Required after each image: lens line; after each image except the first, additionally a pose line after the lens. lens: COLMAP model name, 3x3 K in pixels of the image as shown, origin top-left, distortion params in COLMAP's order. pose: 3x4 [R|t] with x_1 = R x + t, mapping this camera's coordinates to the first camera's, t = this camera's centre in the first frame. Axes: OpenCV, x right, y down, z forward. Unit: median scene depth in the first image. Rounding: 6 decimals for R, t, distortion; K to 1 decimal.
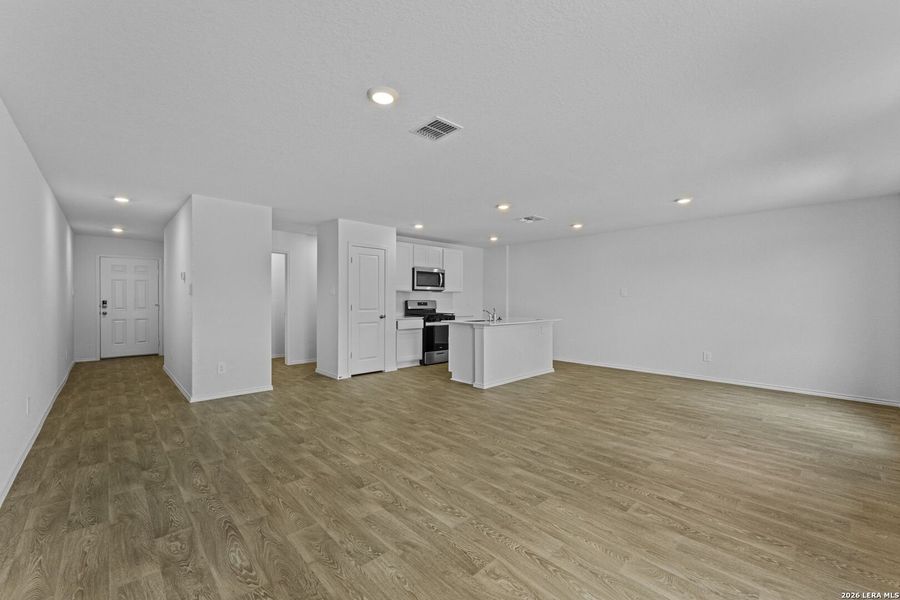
lens RADIAL K [[368.6, 0, 450.0], [0, 368.6, 300.0], [0, 0, 1]] dist [0.006116, -0.000719]
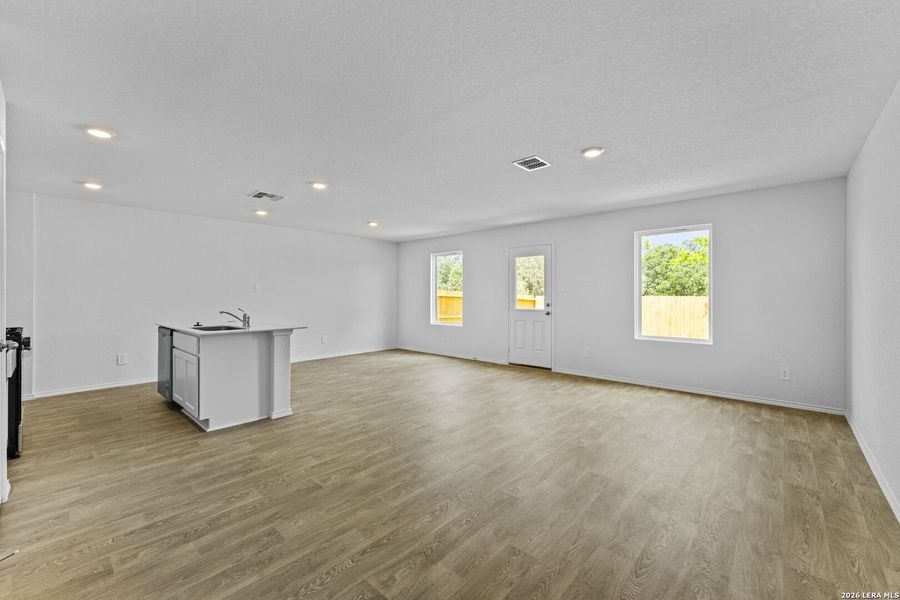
lens RADIAL K [[367.6, 0, 450.9], [0, 367.6, 291.7], [0, 0, 1]] dist [-0.002517, 0.000069]
pose [[-0.087057, 0.010727, 0.996146, -0.633213], [0.000696, 0.999942, -0.010707, -0.000773], [-0.996203, -0.000239, -0.087059, 0.683695]]
